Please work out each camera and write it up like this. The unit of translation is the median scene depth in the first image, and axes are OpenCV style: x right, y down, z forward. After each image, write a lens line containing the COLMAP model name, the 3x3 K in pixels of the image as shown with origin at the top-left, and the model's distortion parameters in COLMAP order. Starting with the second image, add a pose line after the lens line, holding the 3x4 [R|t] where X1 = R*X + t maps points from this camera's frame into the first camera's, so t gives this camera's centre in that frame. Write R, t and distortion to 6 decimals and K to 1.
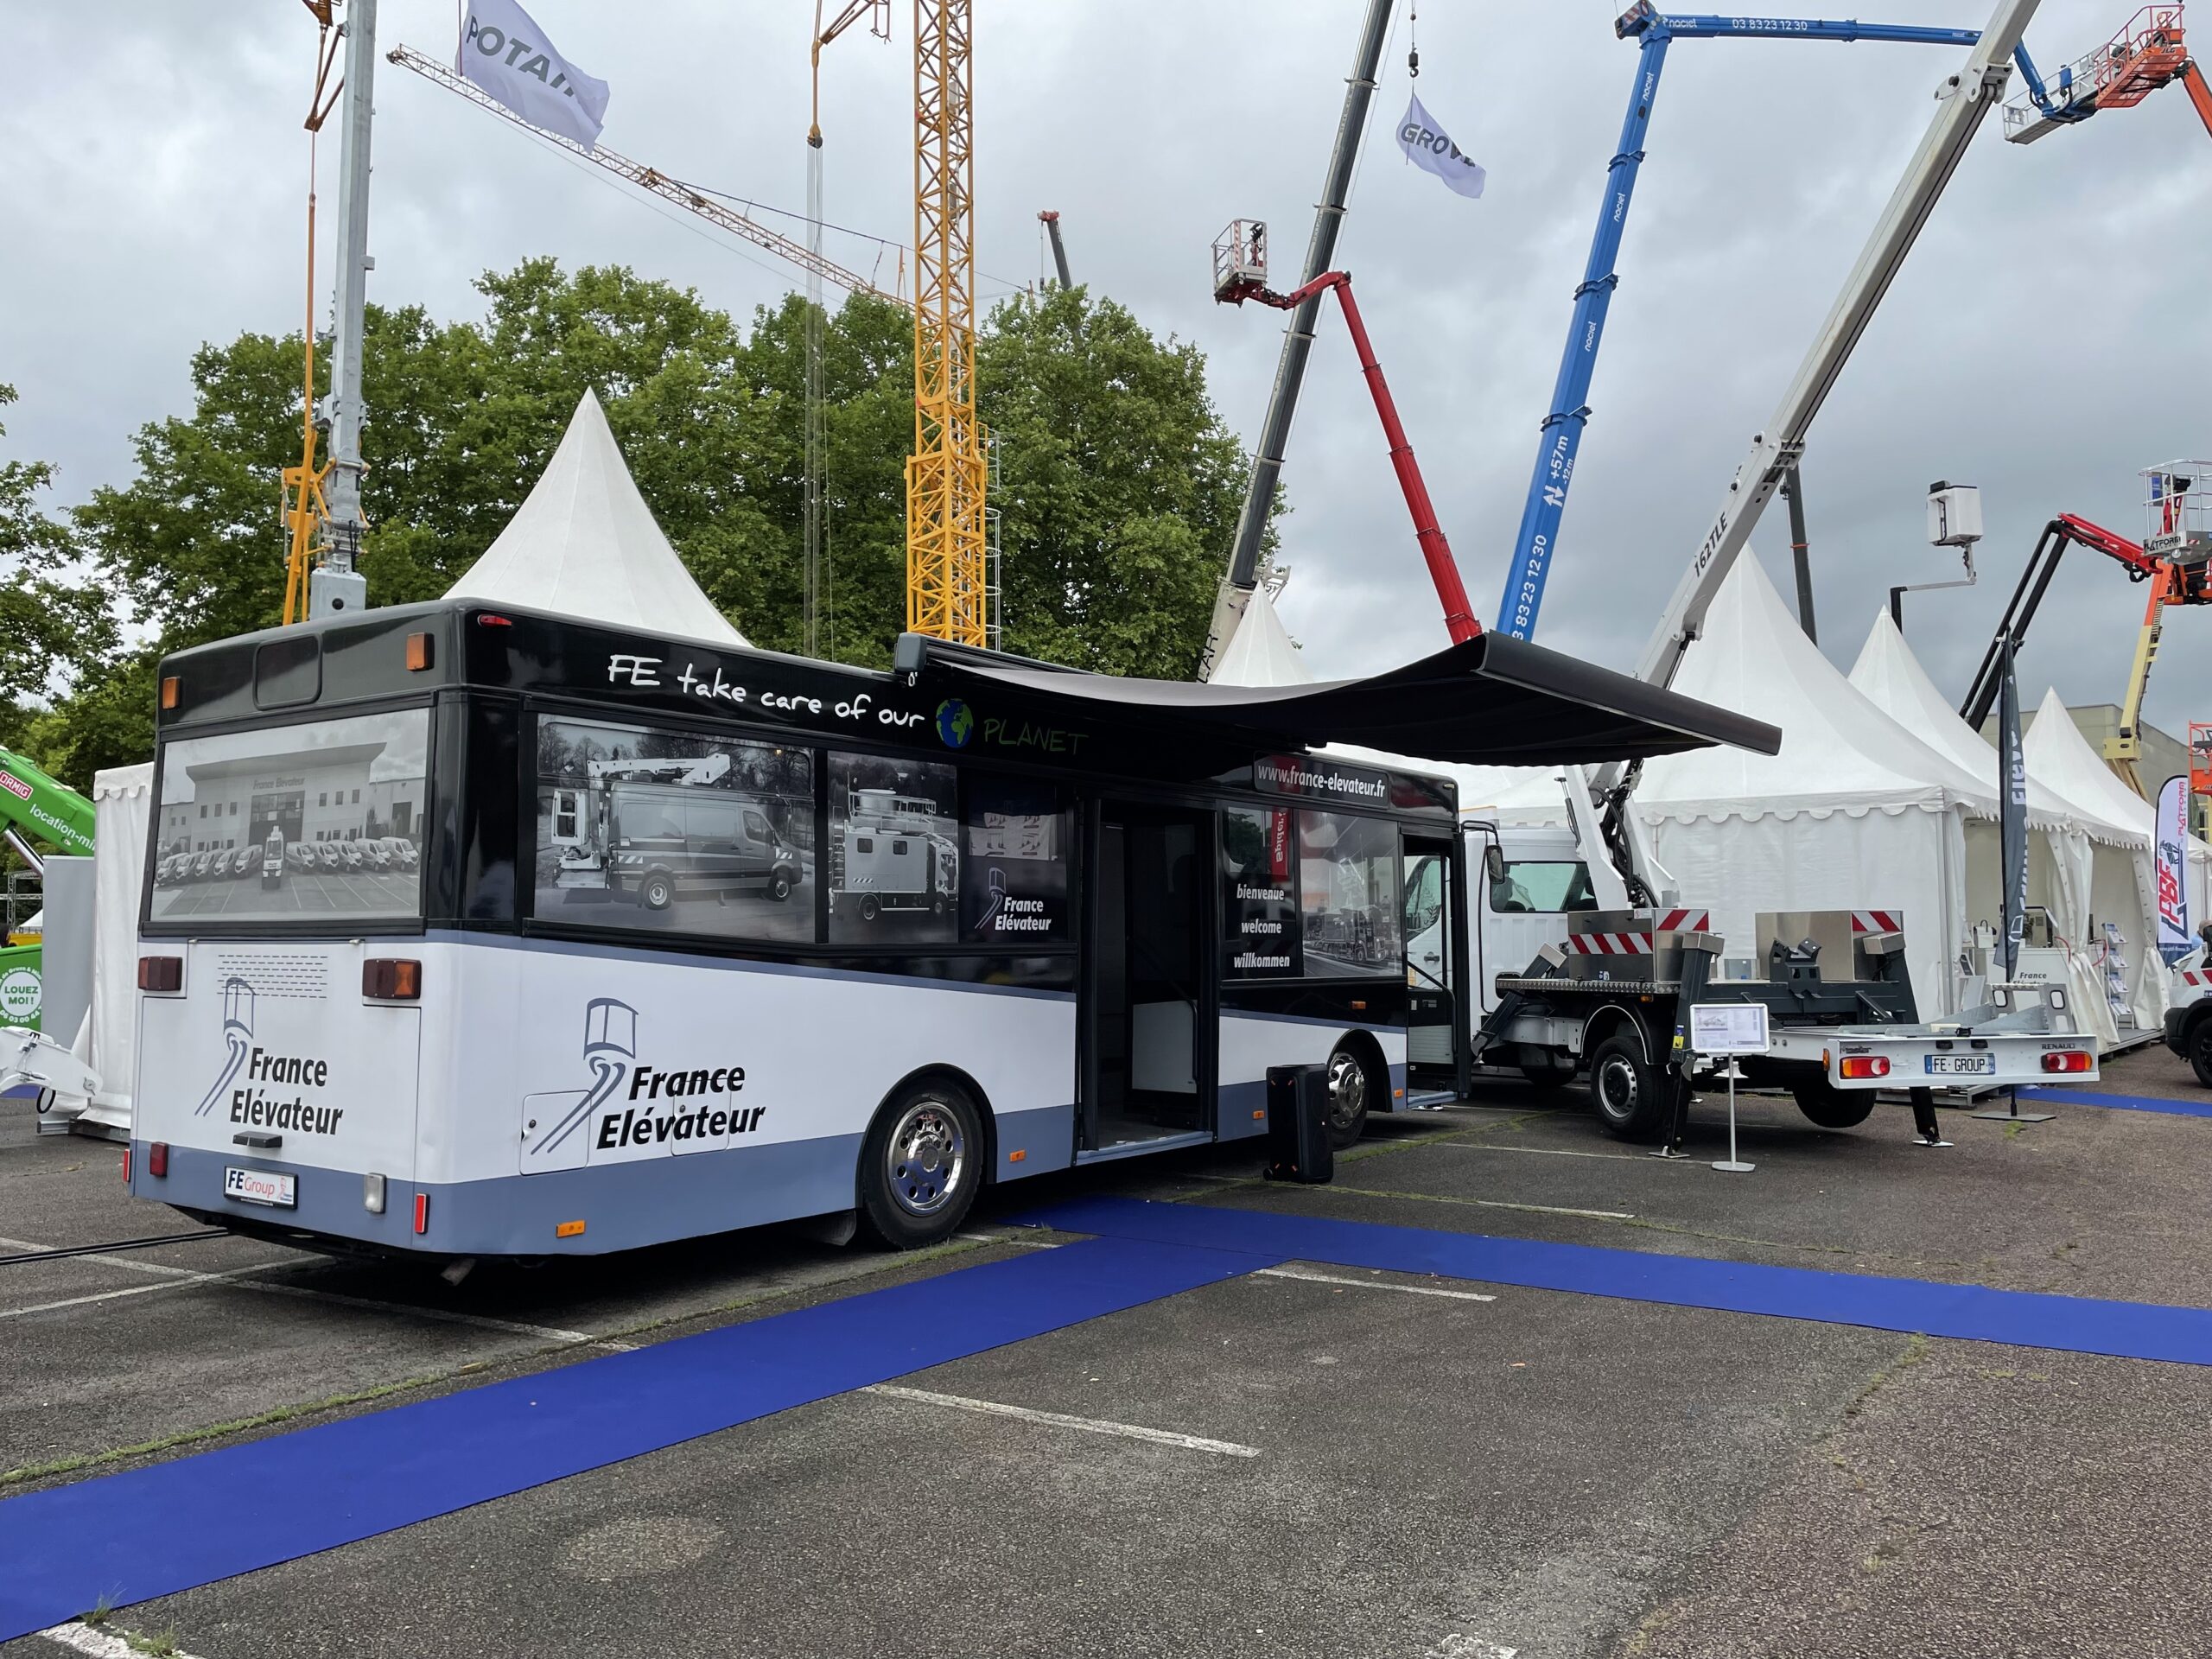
lens RADIAL K [[1683.6, 0, 1164.5], [0, 1683.6, 829.9], [0, 0, 1]] dist [0.163435, -0.180479]
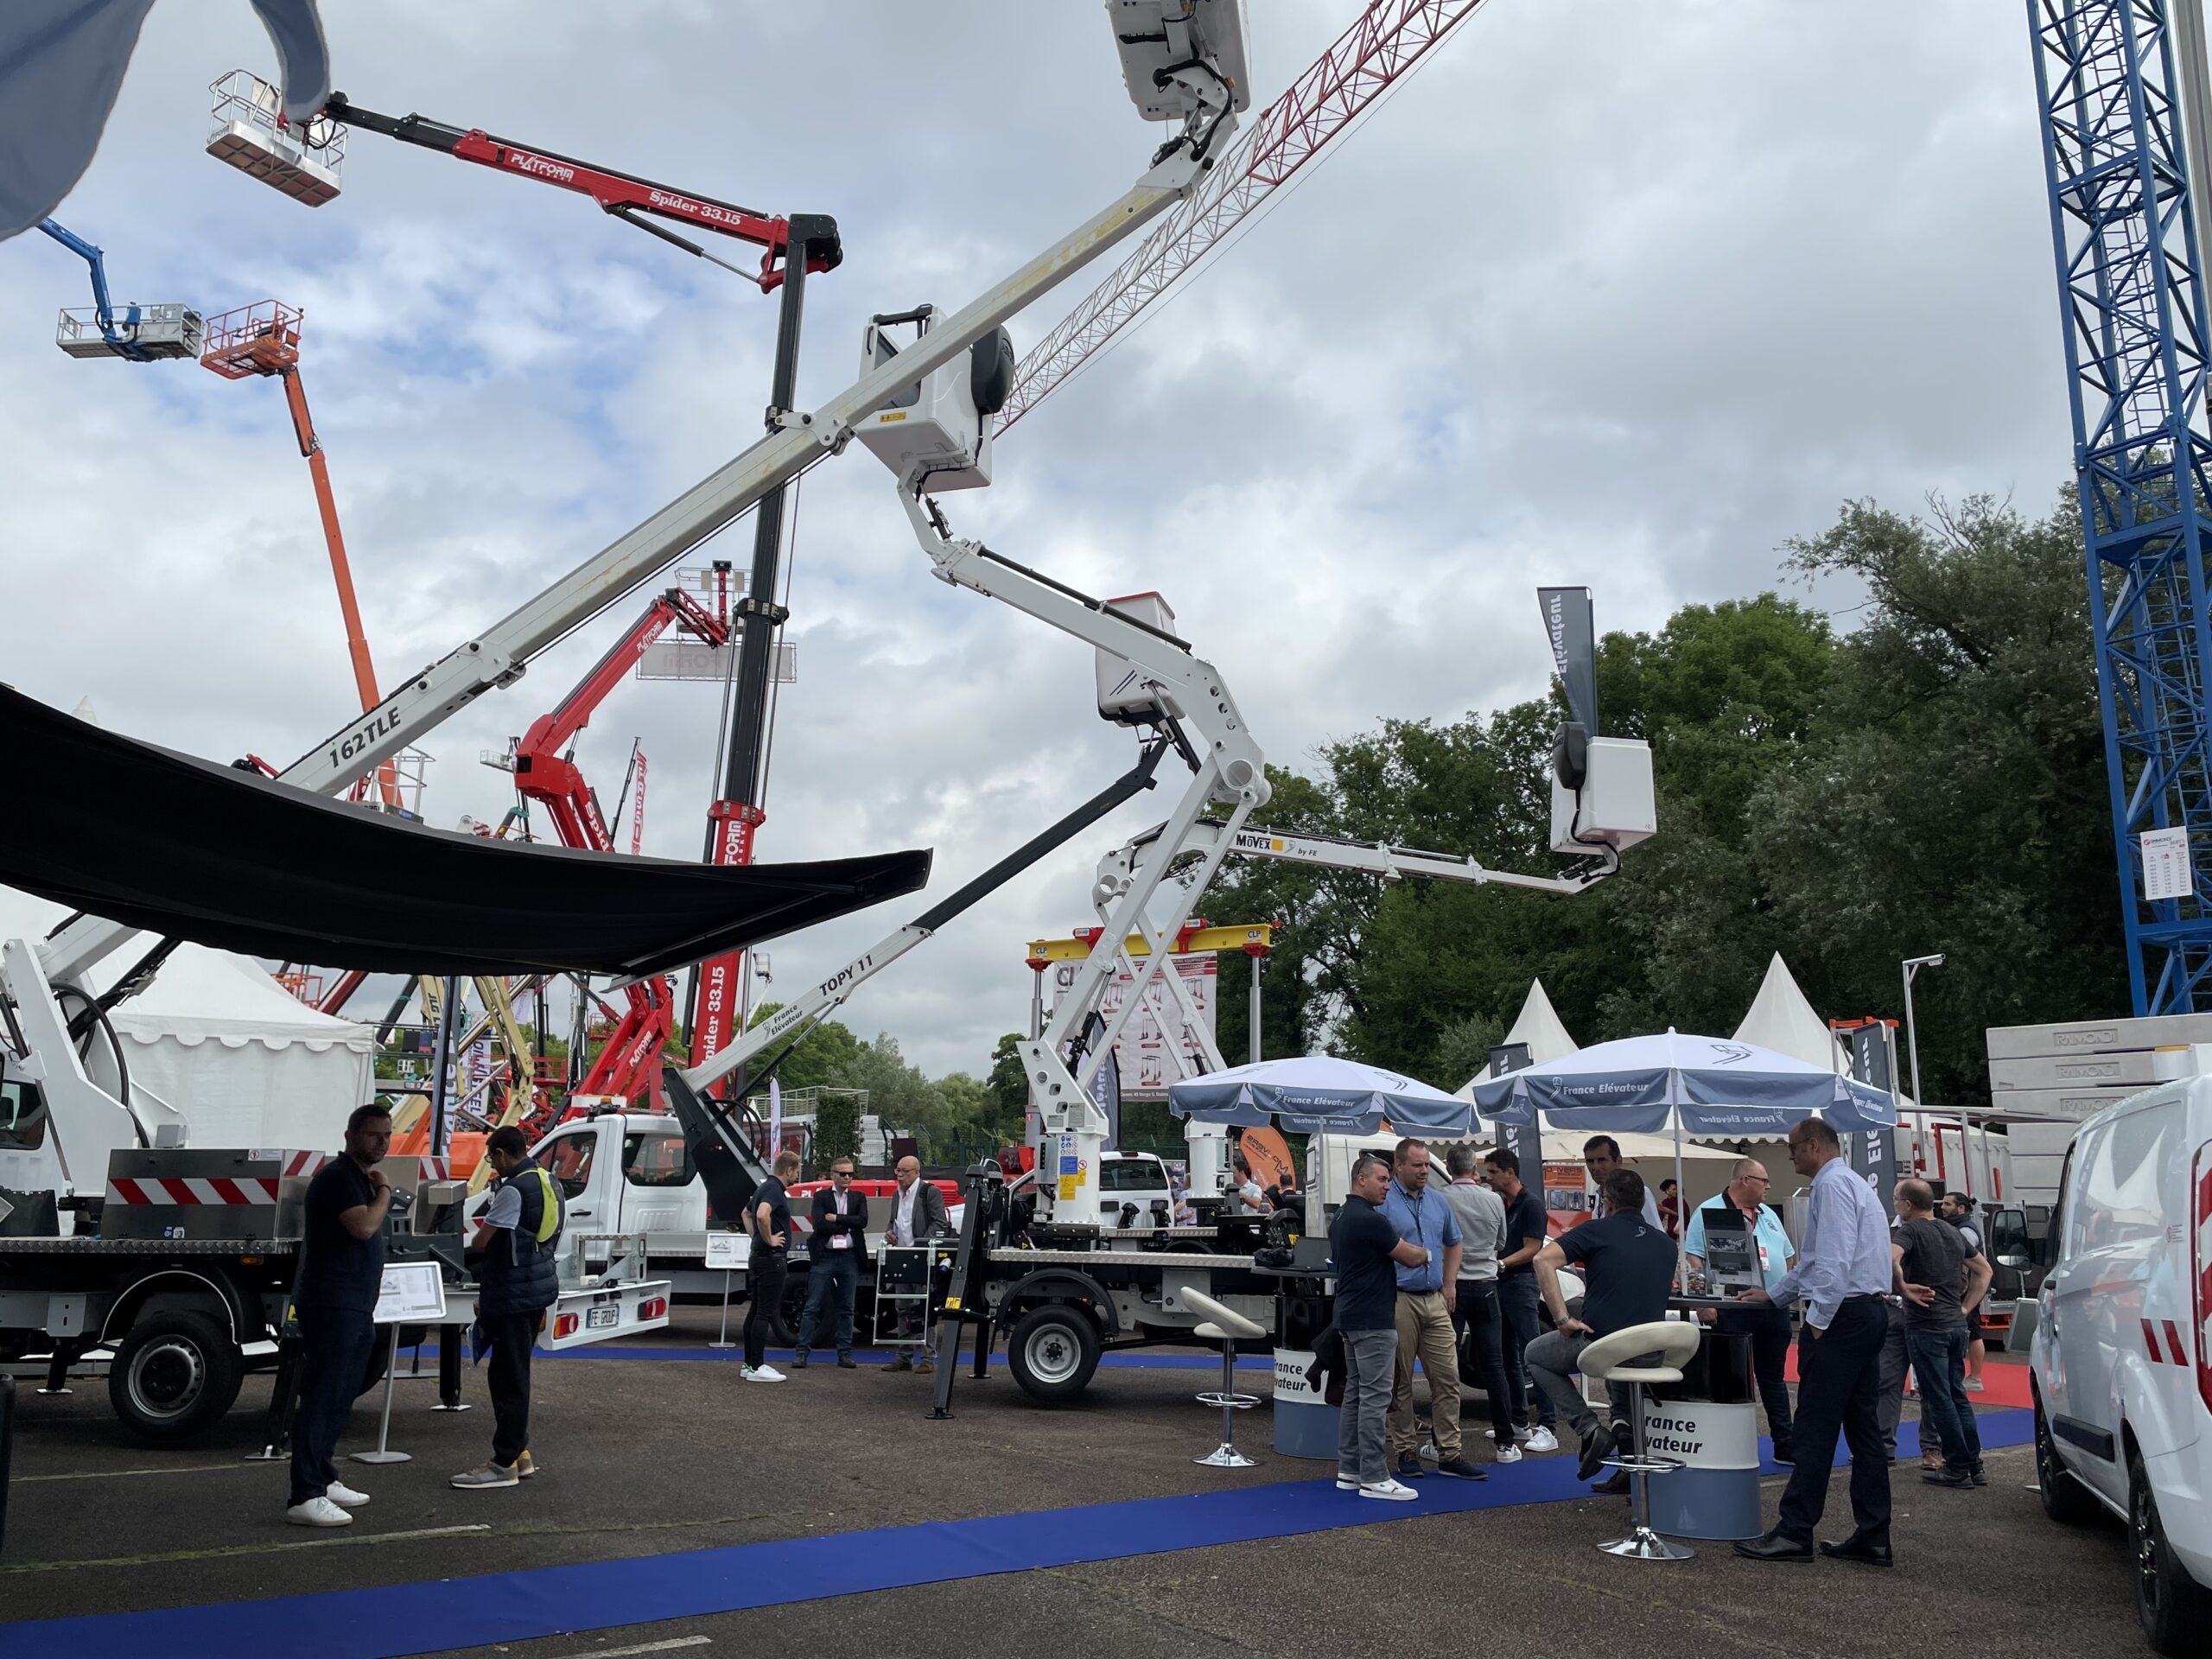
lens RADIAL K [[1684.8, 0, 1112.4], [0, 1684.8, 881.6], [0, 0, 1]] dist [0.112713, -0.121310]
pose [[0.415254, 0.177930, 0.892135, -0.310524], [-0.076923, 0.984041, -0.160455, 0.021292], [-0.906448, -0.001996, 0.422314, 0.282273]]
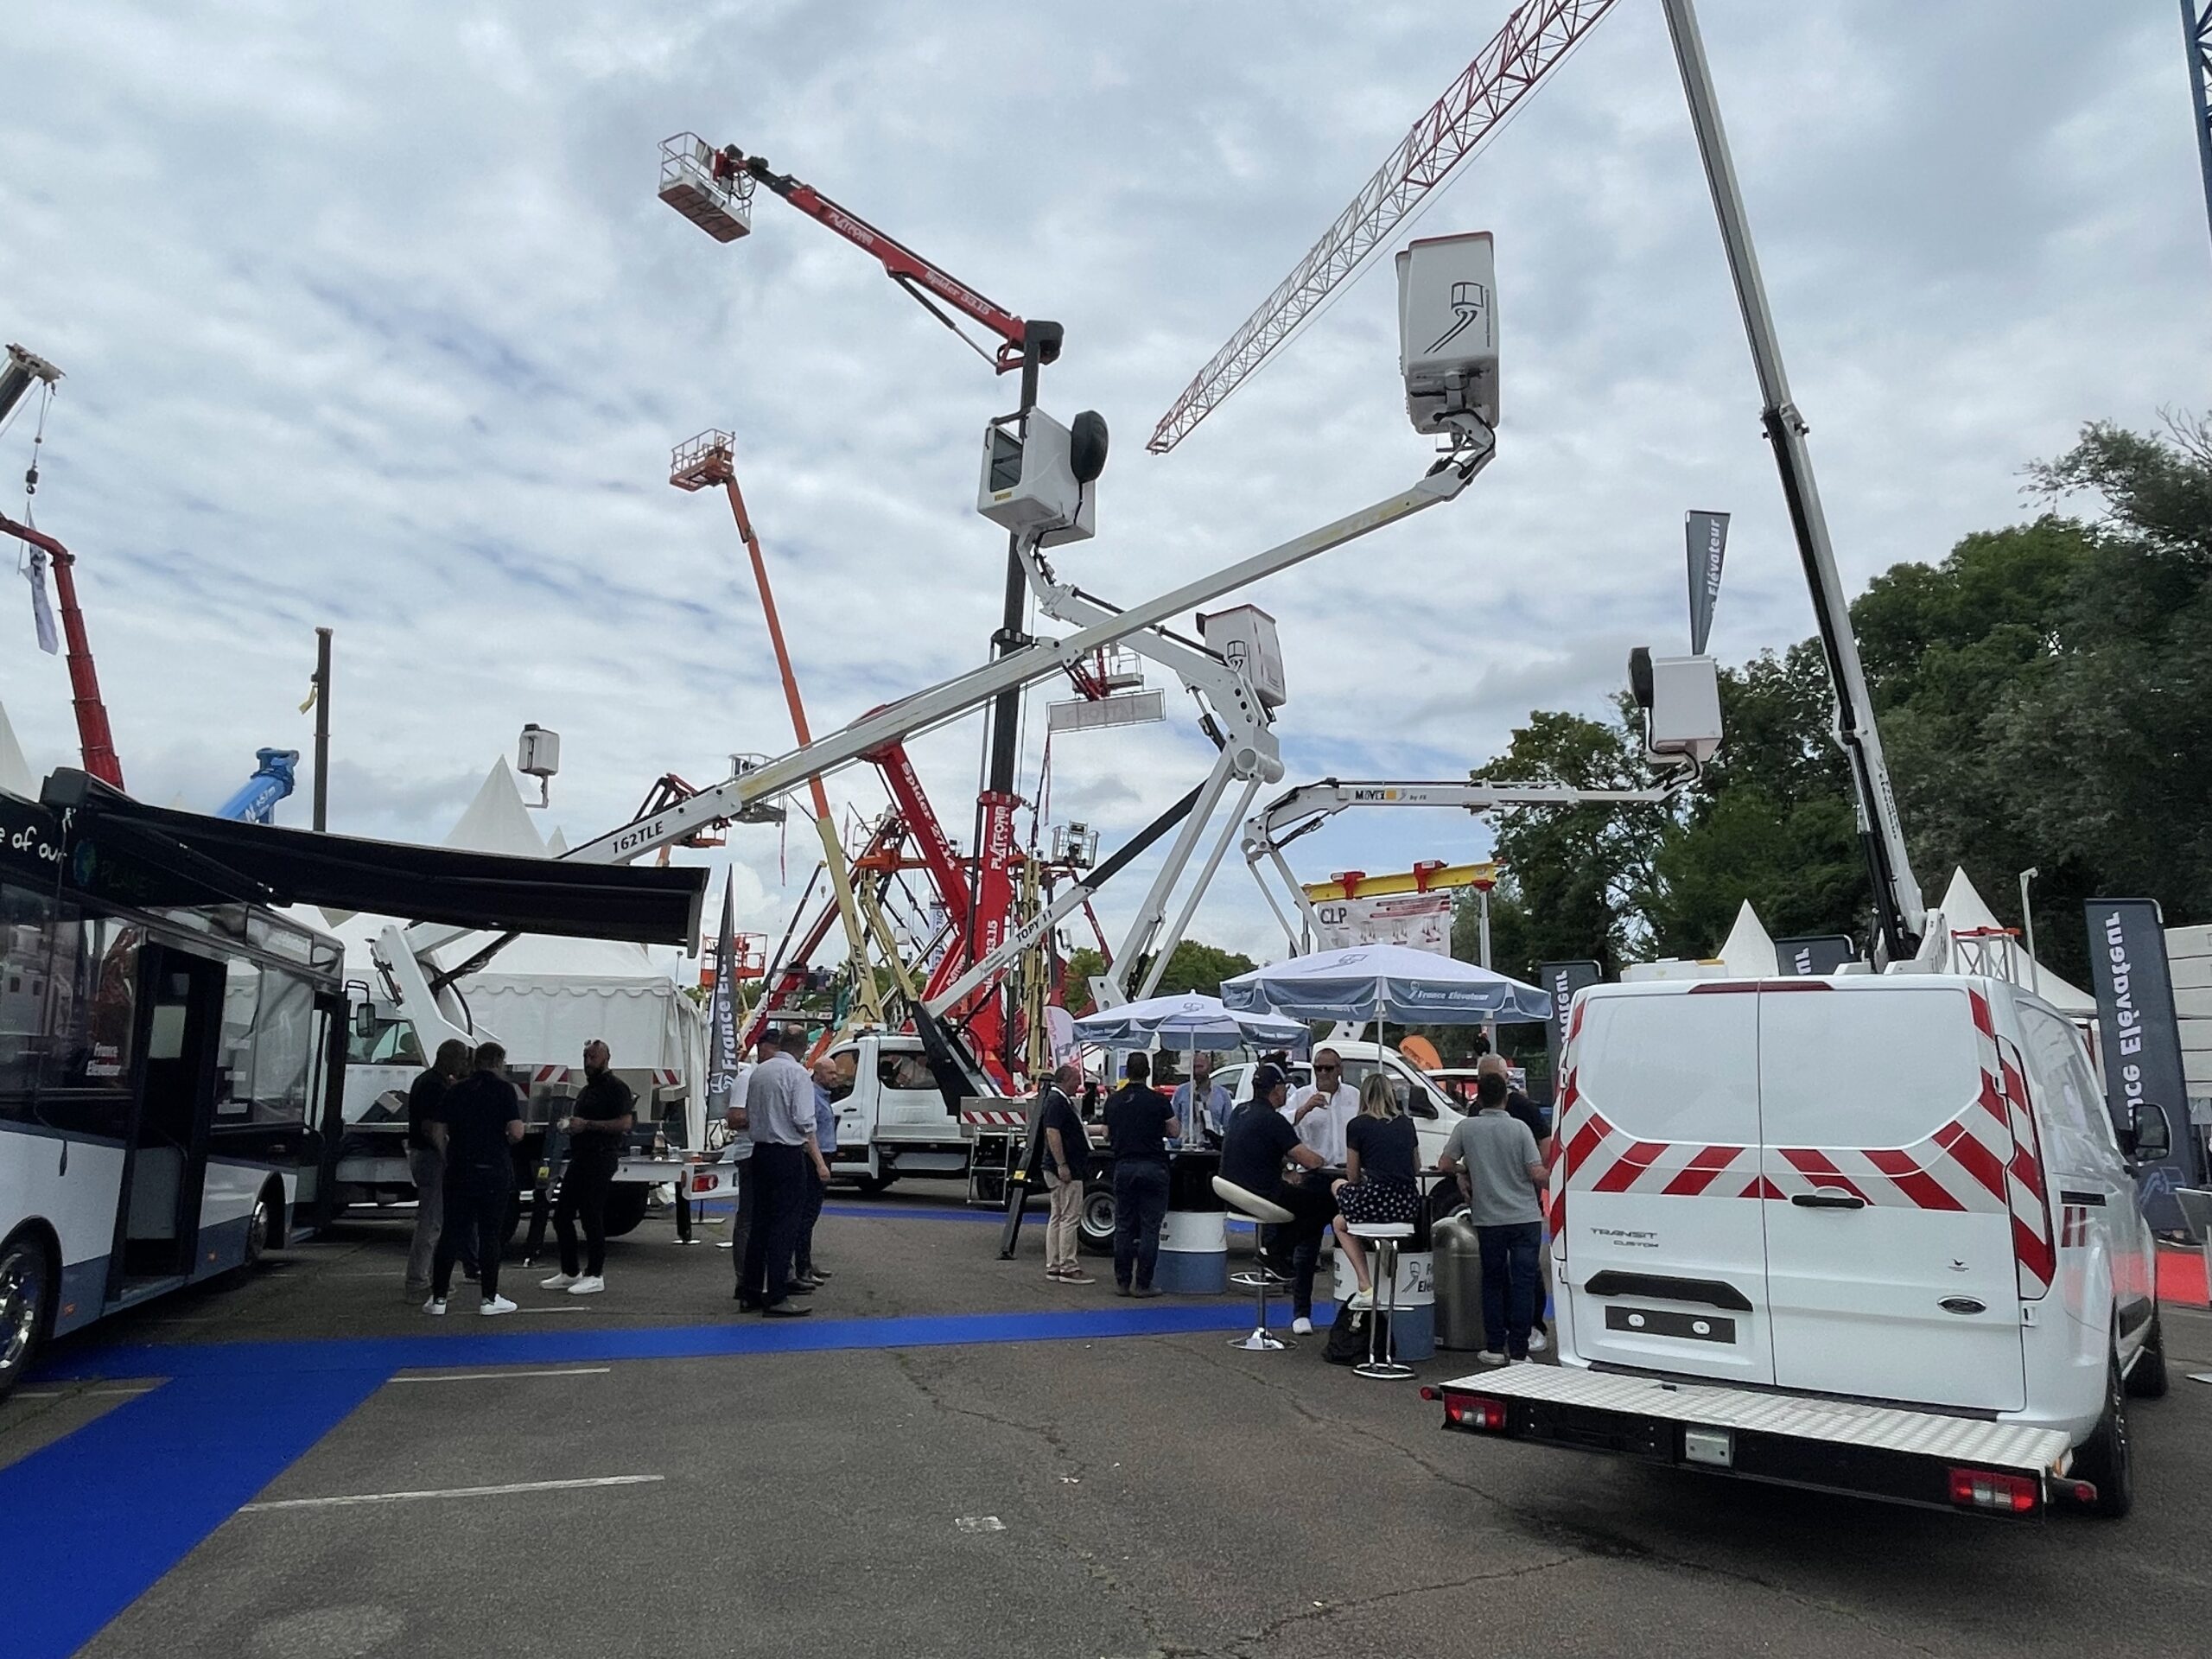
lens RADIAL K [[1450.1, 0, 1099.9], [0, 1450.1, 886.9], [0, 0, 1]] dist [0.028141, 0.001194]
pose [[0.644880, 0.119848, 0.754828, -0.259313], [-0.063859, 0.992624, -0.103048, 0.001009], [-0.761611, 0.018251, 0.647777, -0.002141]]
